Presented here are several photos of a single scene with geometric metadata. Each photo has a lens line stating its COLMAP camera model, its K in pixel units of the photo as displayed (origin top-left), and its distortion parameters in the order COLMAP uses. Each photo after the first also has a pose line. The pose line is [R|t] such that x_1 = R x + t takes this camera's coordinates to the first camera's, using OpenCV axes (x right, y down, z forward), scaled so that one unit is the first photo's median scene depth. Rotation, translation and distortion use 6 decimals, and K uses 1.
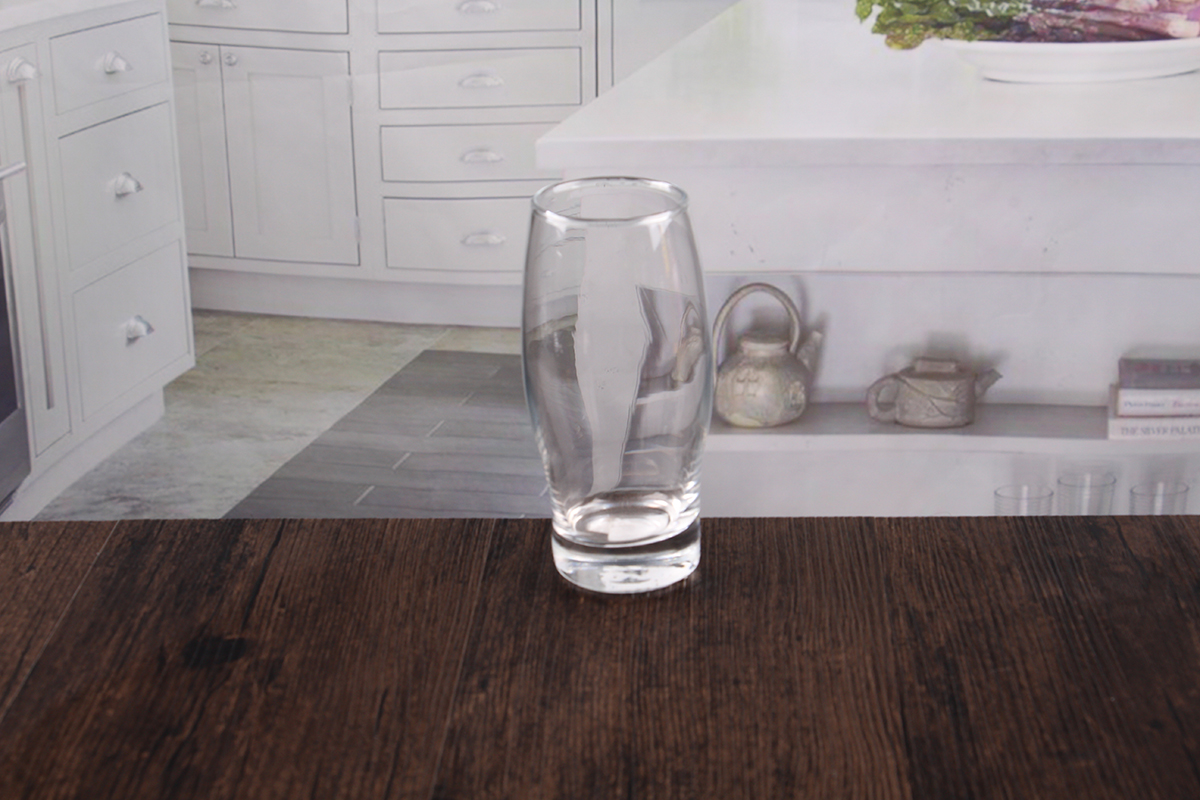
lens RADIAL K [[2633.8, 0, 598.4], [0, 2633.8, 394.2], [0, 0, 1]] dist [0.299932, 0.000000]
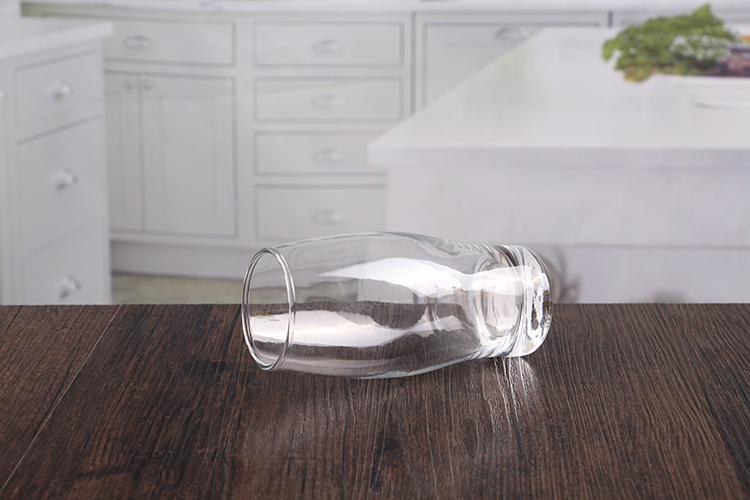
lens RADIAL K [[2022.5, 0, 374.4], [0, 2022.5, 250.8], [0, 0, 1]] dist [0.431456, 0.000000]
pose [[0.999778, 0.010140, 0.018486, -0.069363], [-0.007833, 0.992643, -0.120823, 0.150115], [-0.019575, 0.120651, 0.992502, -0.063935]]
